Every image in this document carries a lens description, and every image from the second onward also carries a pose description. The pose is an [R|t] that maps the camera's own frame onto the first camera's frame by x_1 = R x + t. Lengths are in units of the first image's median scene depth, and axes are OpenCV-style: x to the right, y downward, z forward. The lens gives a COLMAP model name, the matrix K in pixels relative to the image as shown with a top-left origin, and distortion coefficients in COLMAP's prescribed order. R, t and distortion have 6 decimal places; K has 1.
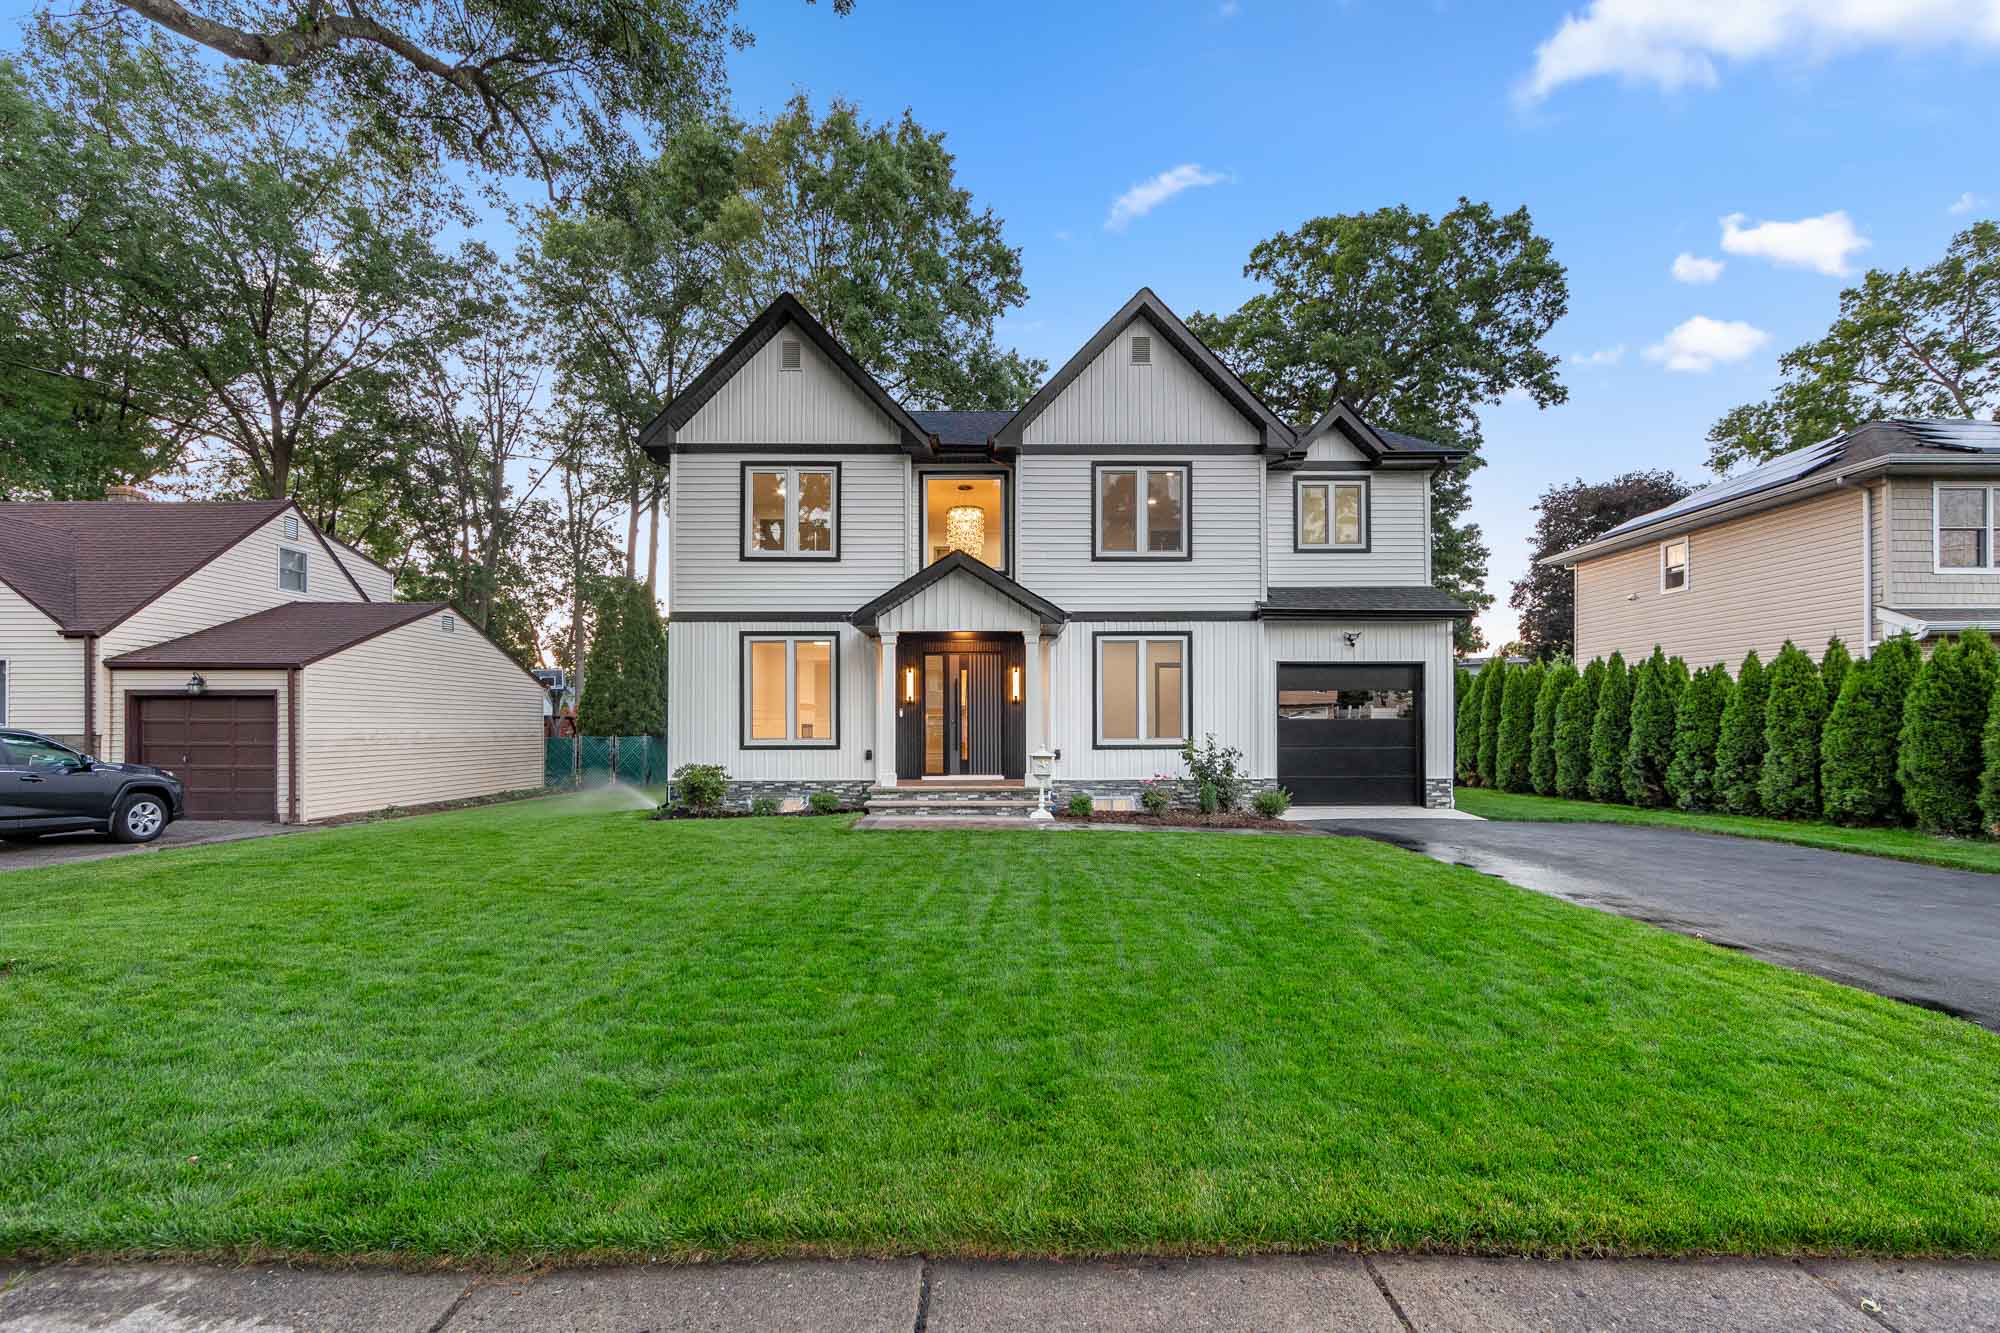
lens RADIAL K [[799.5, 0, 1000.0], [0, 799.5, 715.8], [0, 0, 1]] dist [0.008464, 0.000216]
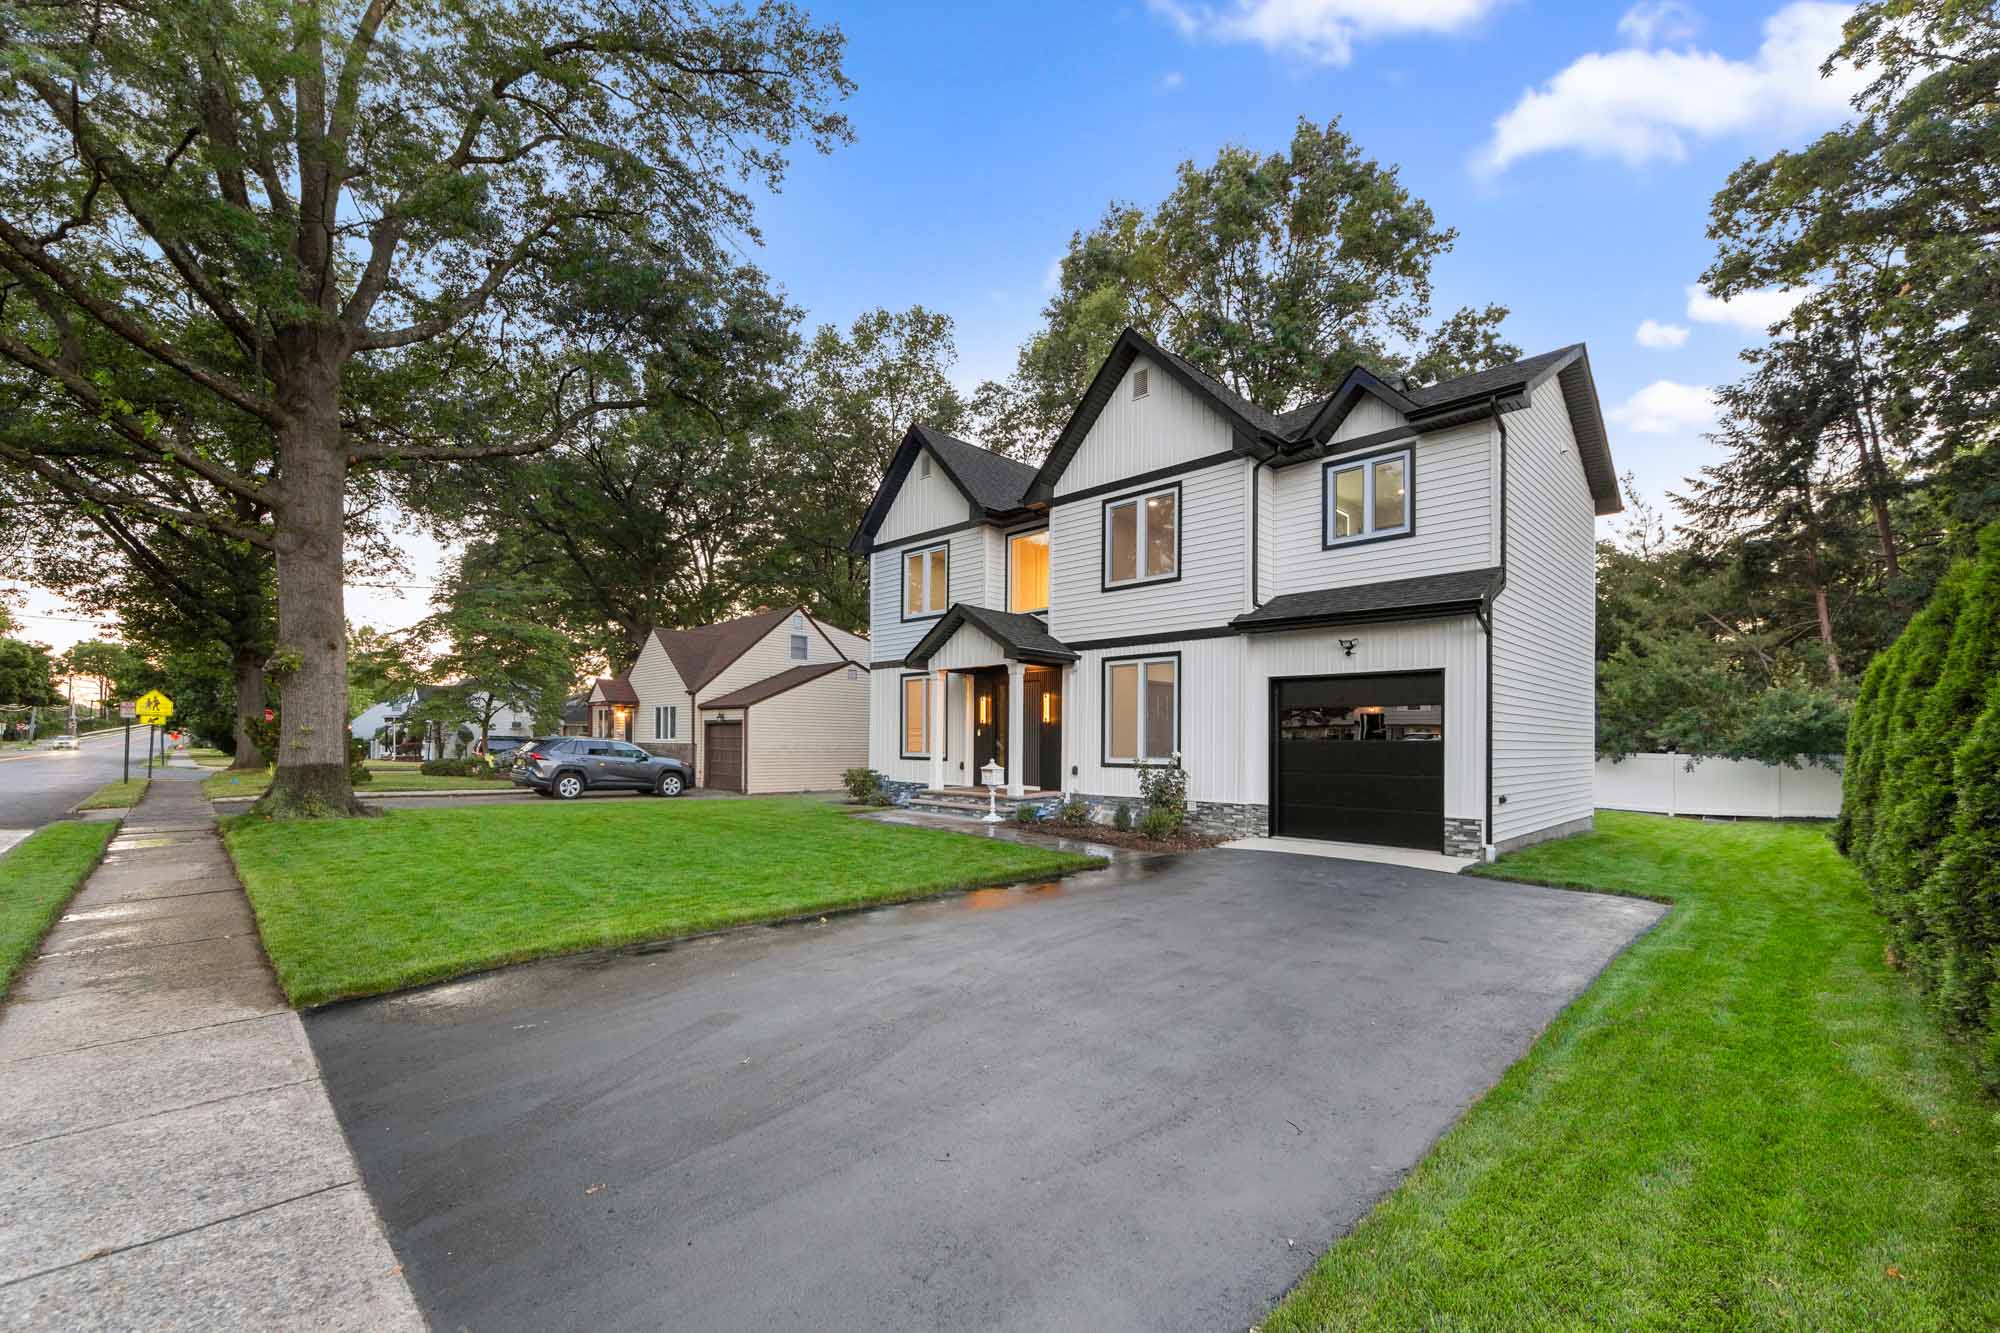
lens RADIAL K [[823.0, 0, 1004.0], [0, 823.0, 726.0], [0, 0, 1]] dist [-0.000340, -0.000033]
pose [[0.703820, -0.004604, -0.710363, 0.810154], [0.000007, 0.999979, -0.006474, -0.006000], [0.710378, 0.004552, 0.703806, 0.125128]]
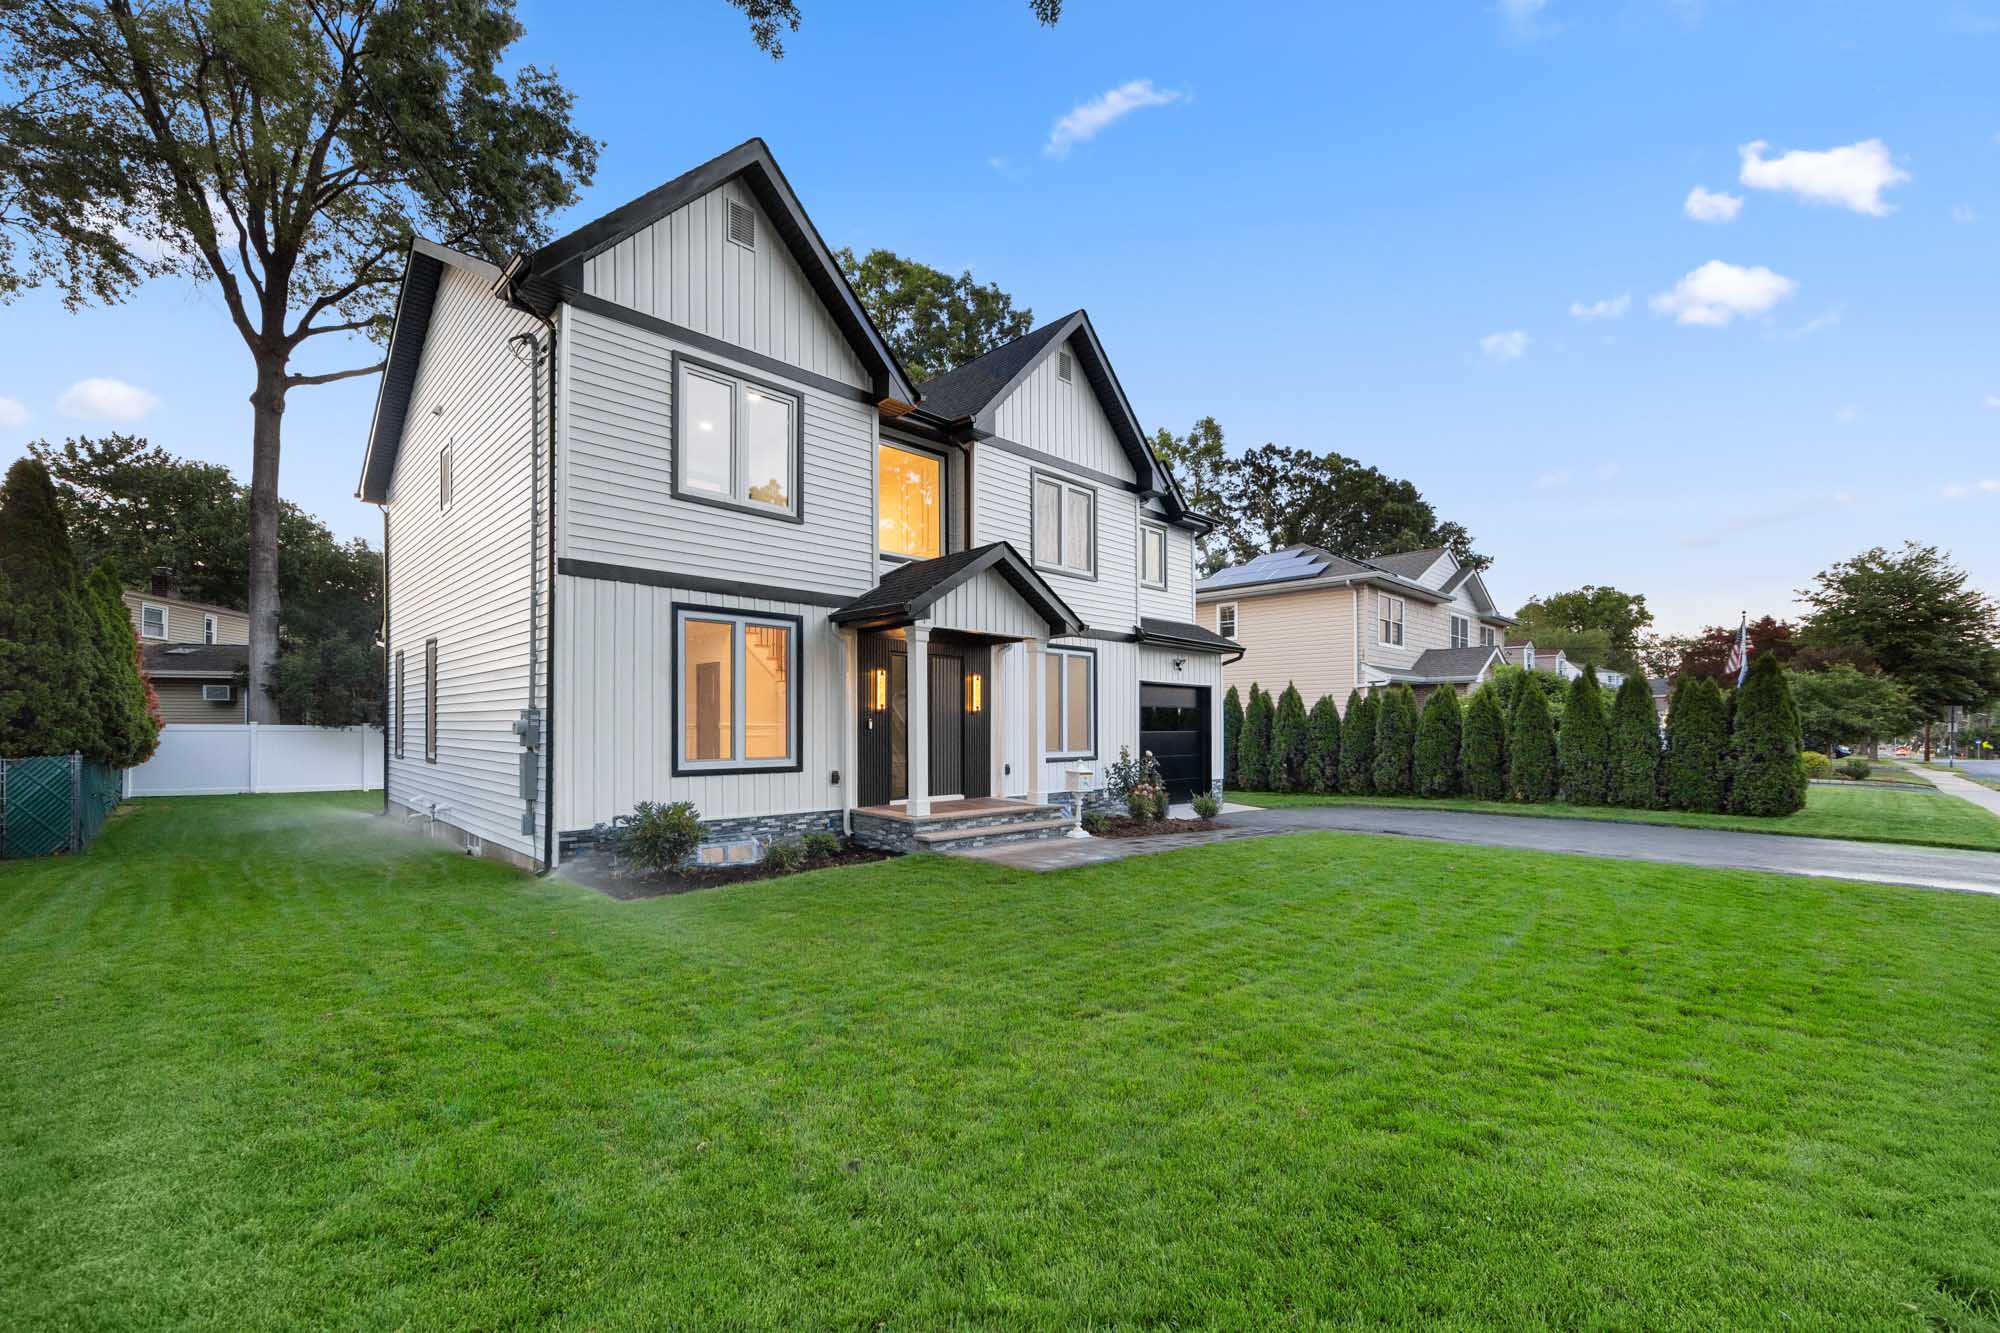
lens RADIAL K [[823.0, 0, 1004.0], [0, 823.0, 726.0], [0, 0, 1]] dist [-0.000340, -0.000033]
pose [[0.720249, 0.005169, 0.693696, -0.603092], [-0.012916, 0.999899, 0.005960, -0.008629], [-0.693595, -0.013252, 0.720243, 0.301032]]
